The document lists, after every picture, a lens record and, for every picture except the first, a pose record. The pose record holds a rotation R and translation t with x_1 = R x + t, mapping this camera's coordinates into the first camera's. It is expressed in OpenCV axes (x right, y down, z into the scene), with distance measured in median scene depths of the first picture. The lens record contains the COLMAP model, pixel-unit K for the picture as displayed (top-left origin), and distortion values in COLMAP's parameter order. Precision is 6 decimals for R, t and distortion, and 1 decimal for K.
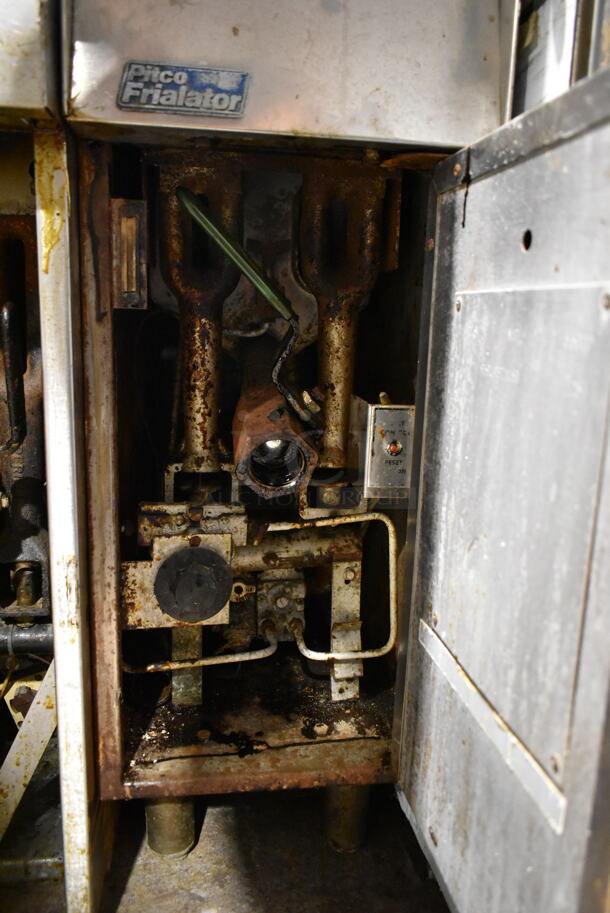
lens RADIAL K [[699.1, 0, 305.0], [0, 699.1, 456.5], [0, 0, 1]] dist [-0.027471, 0.001883]
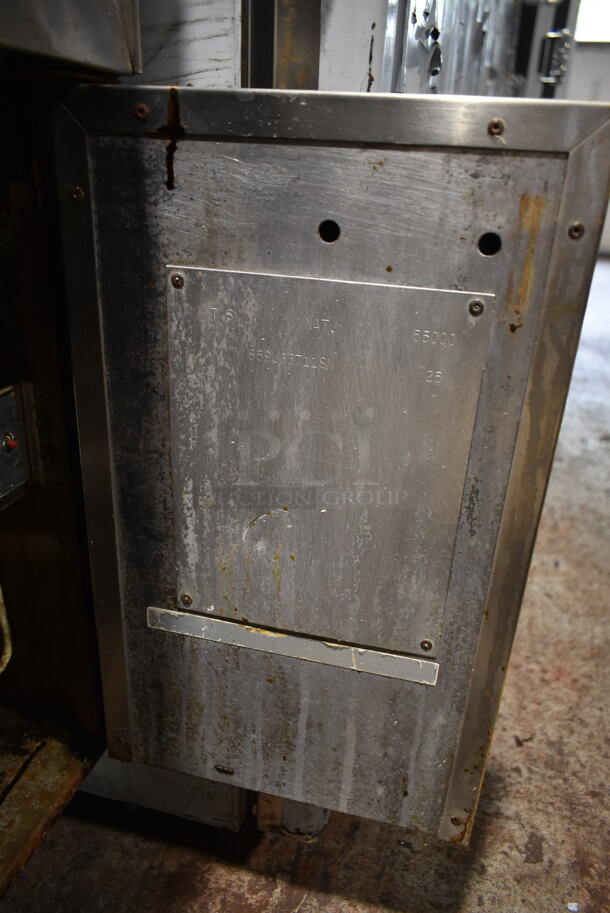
lens RADIAL K [[699.1, 0, 305.0], [0, 699.1, 456.5], [0, 0, 1]] dist [-0.027471, 0.001883]
pose [[0.397214, -0.397488, 0.827178, -0.499733], [0.152946, 0.917402, 0.367398, -0.298186], [-0.904891, -0.019422, 0.425199, 0.463318]]
